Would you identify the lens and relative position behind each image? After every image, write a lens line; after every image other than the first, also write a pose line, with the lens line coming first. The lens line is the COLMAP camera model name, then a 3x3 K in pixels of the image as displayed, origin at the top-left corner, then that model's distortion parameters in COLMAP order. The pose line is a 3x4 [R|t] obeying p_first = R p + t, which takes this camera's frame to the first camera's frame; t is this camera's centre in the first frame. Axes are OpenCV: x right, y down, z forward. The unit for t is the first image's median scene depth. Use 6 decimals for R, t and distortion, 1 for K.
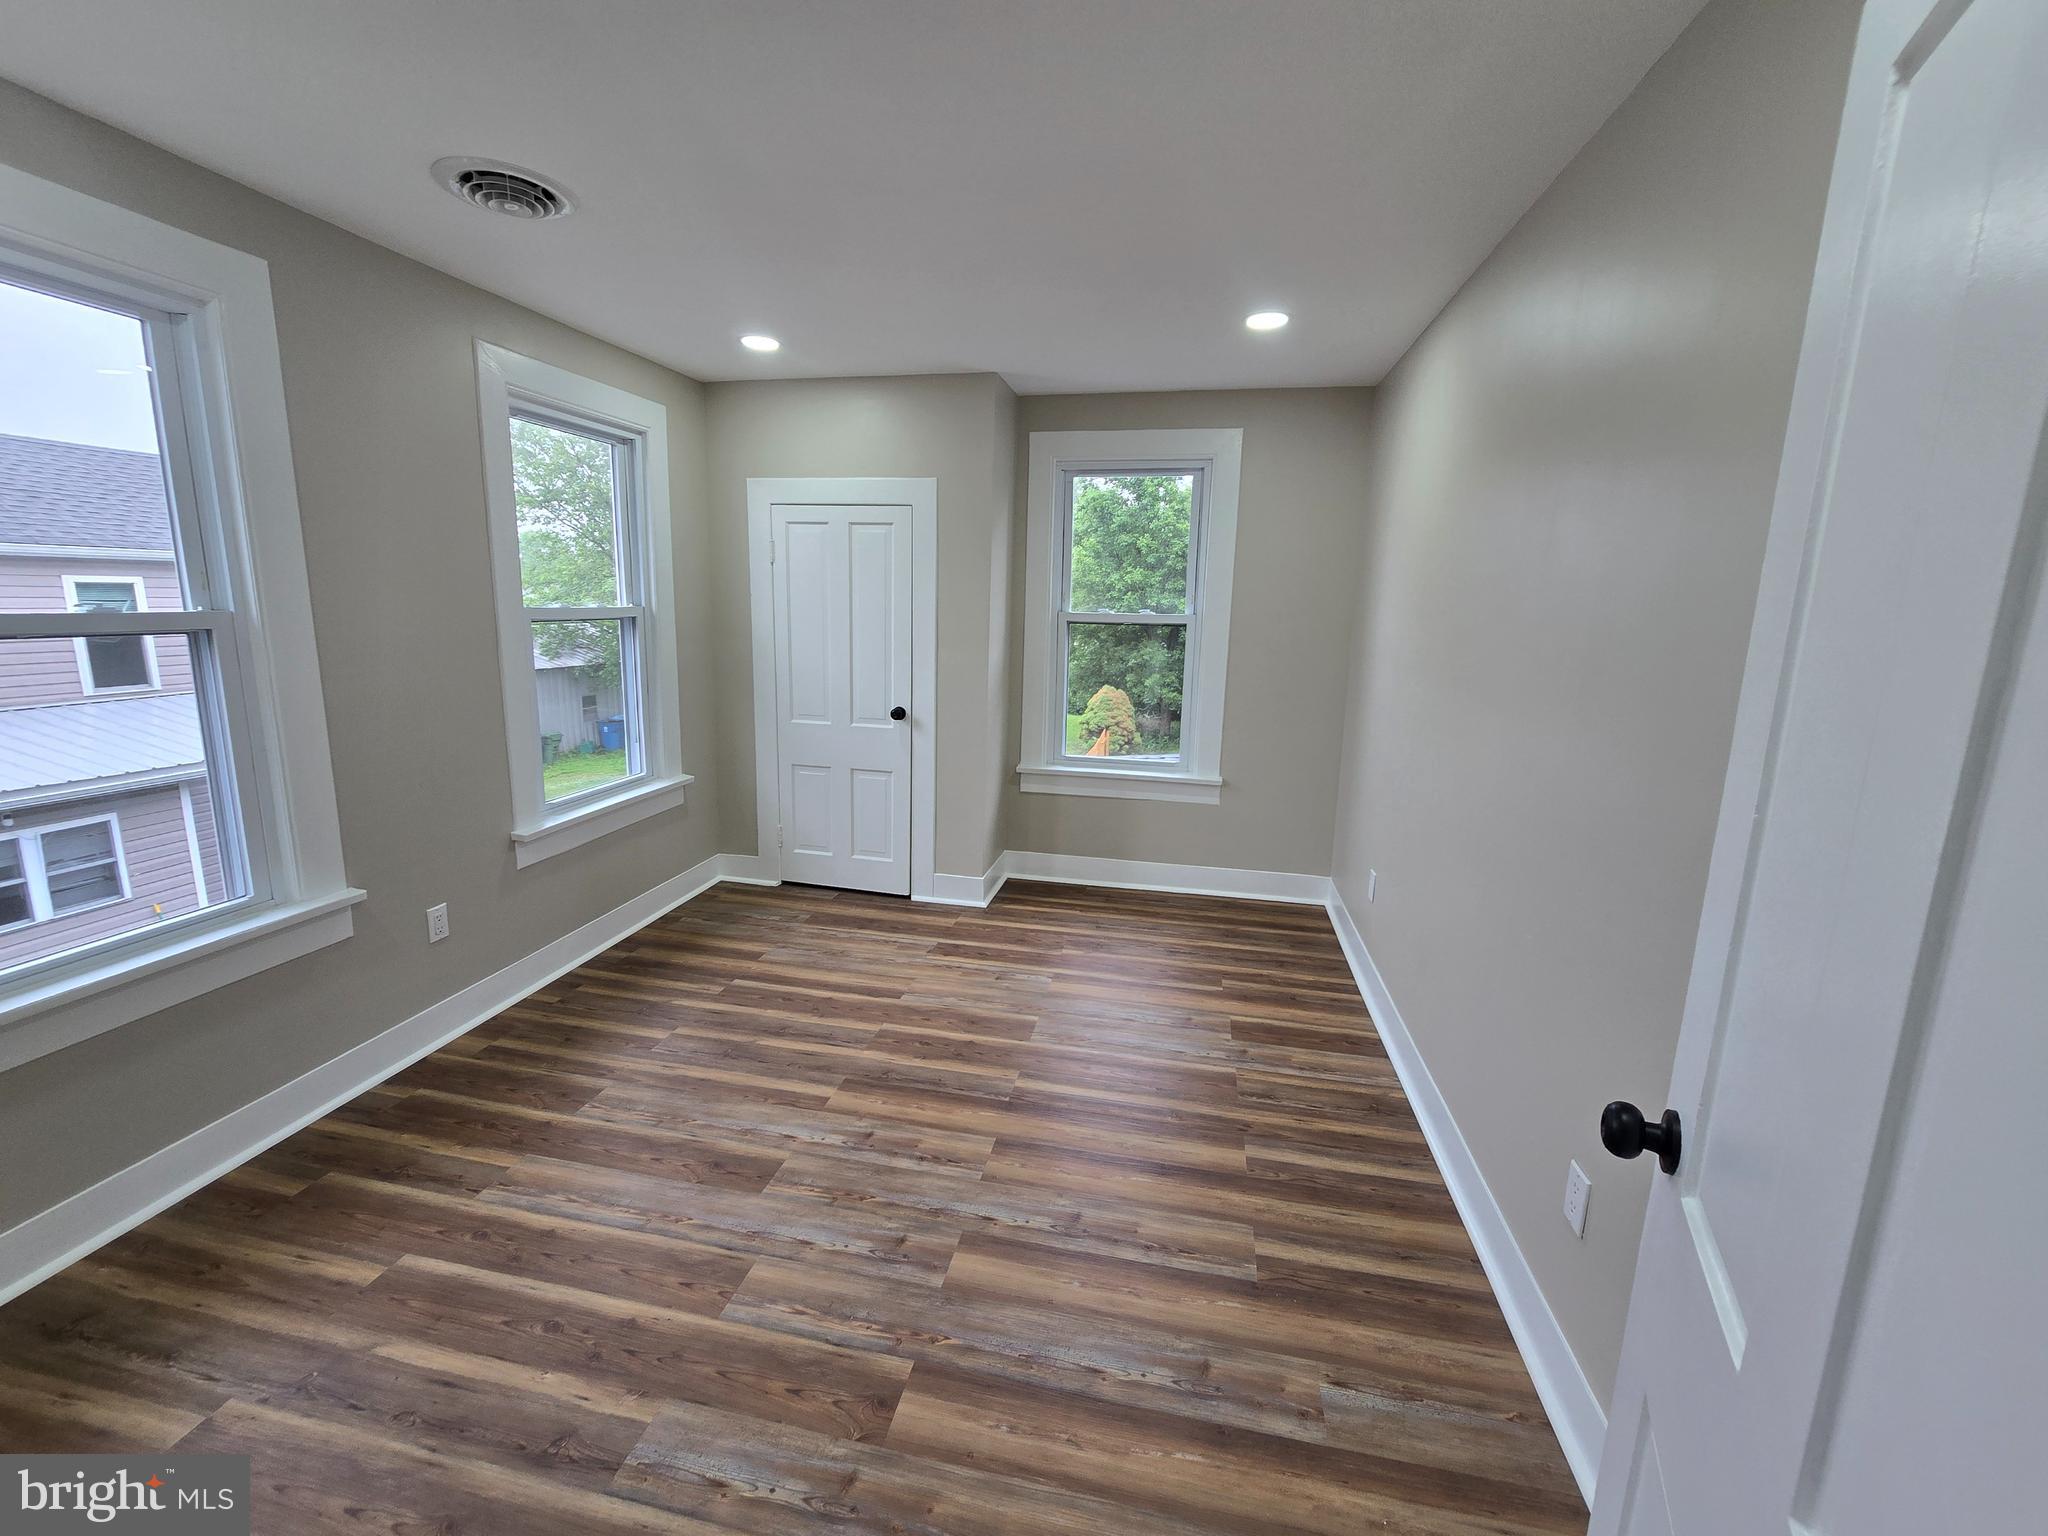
lens RADIAL K [[845.9, 0, 1017.5], [0, 845.9, 755.8], [0, 0, 1]] dist [0.011951, -0.000594]
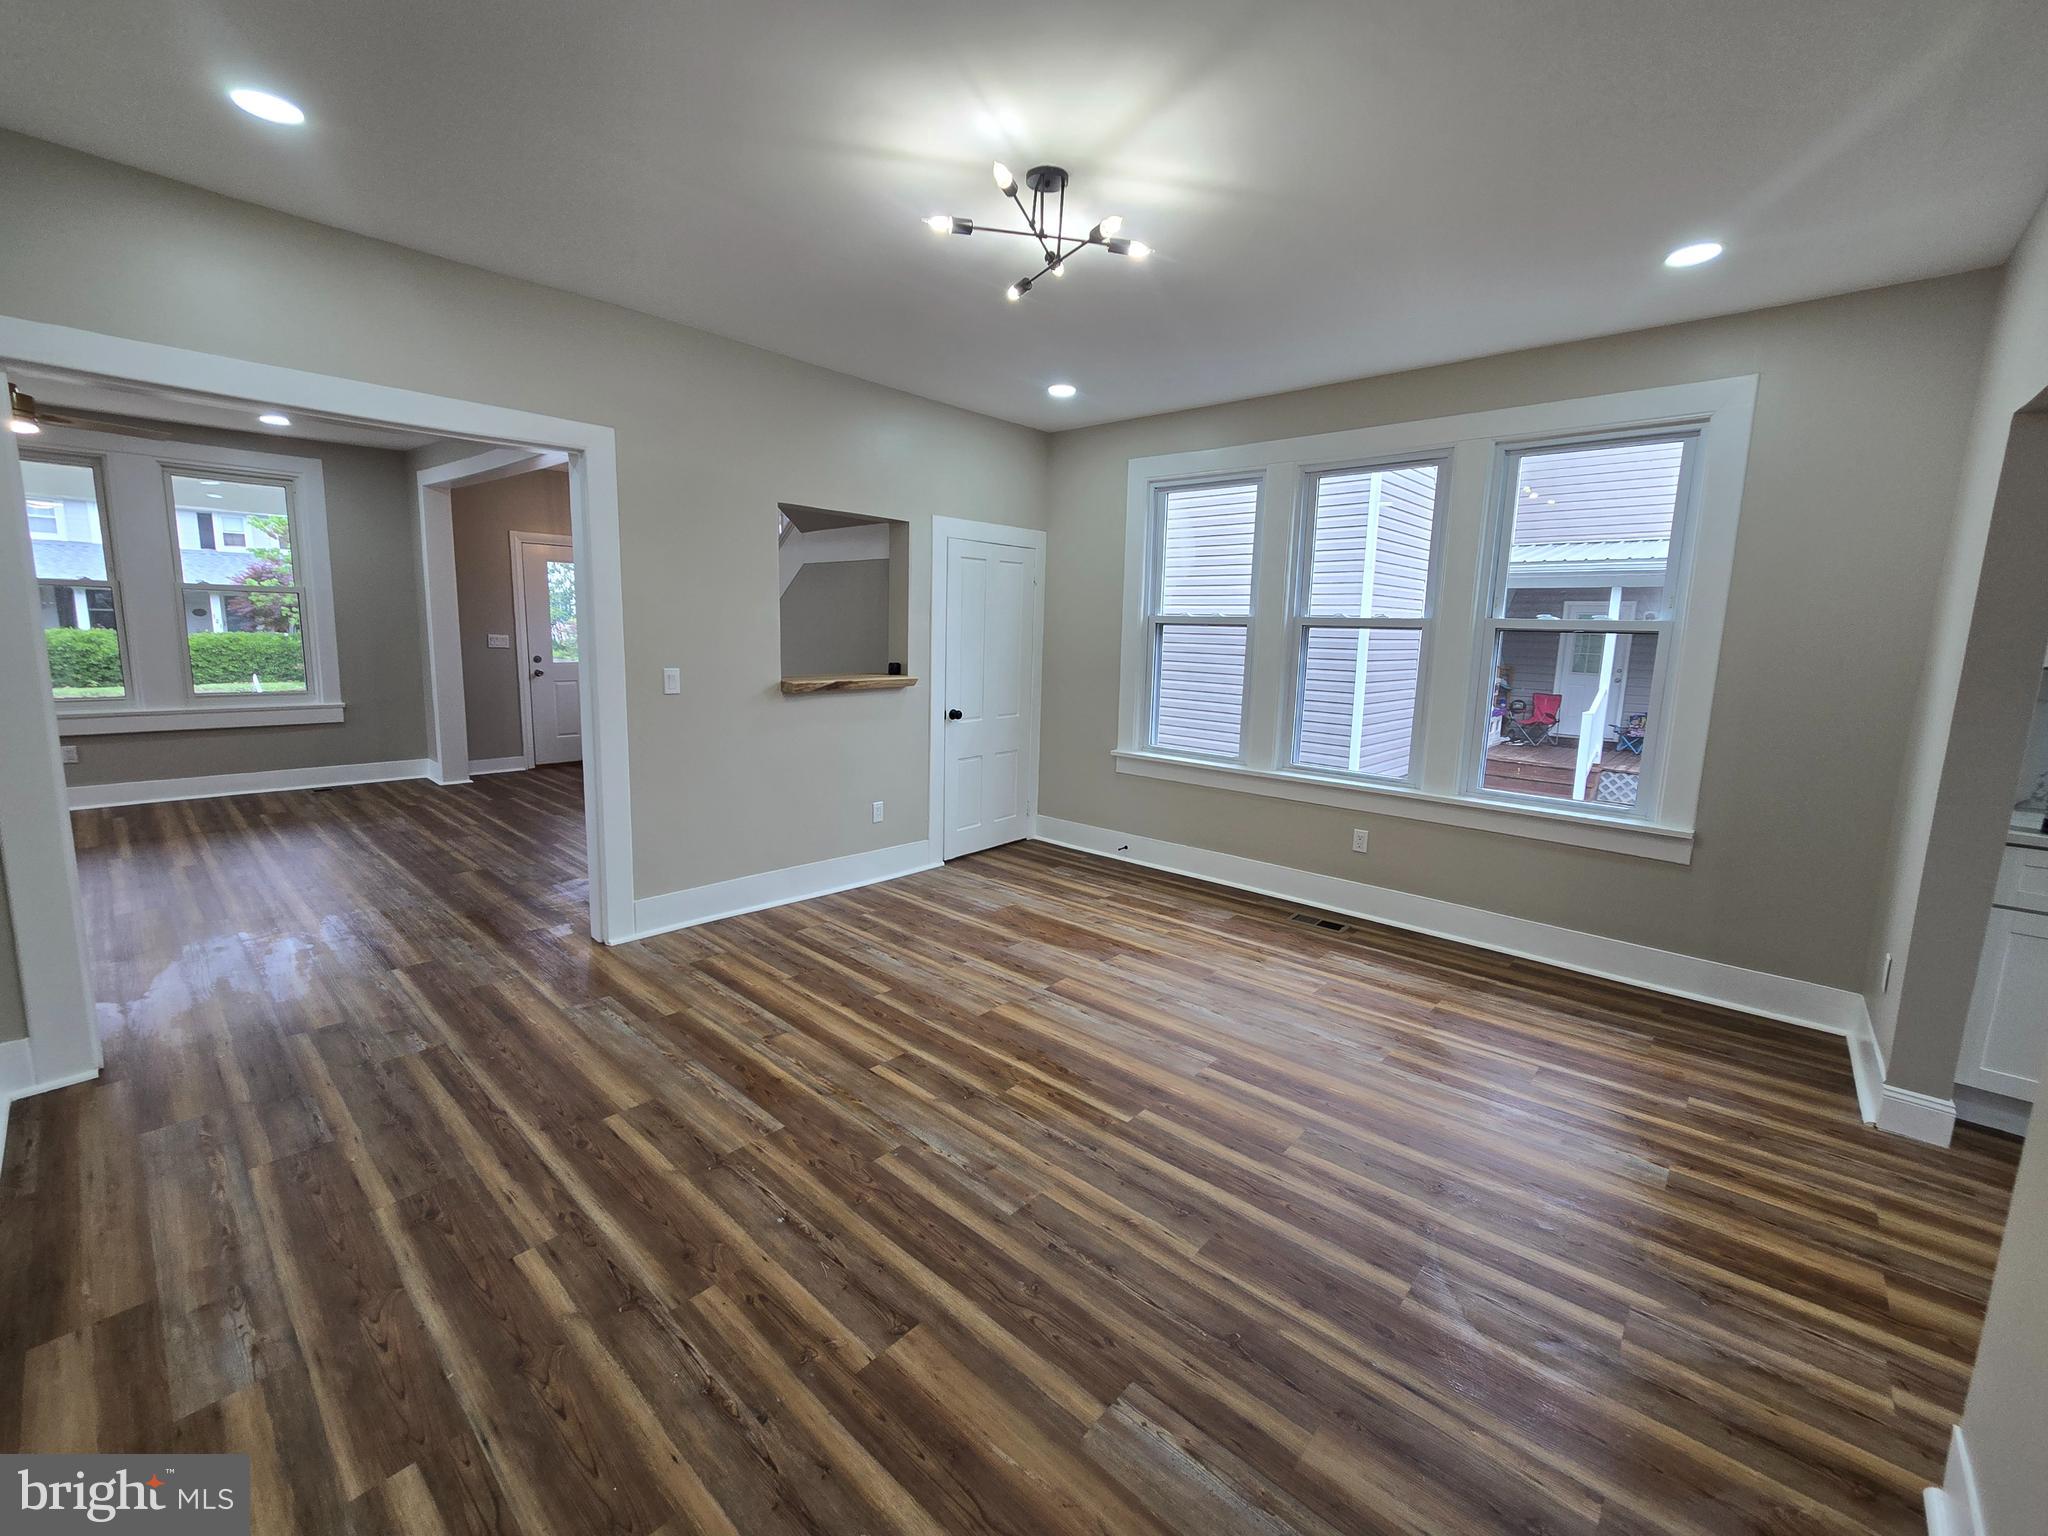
lens RADIAL K [[845.9, 0, 1017.5], [0, 845.9, 755.8], [0, 0, 1]] dist [0.011951, -0.000594]
pose [[0.857500, 0.064313, -0.510449, 0.259304], [-0.073911, 0.997264, 0.001485, 0.006700], [0.509148, 0.036454, 0.859907, 0.005999]]
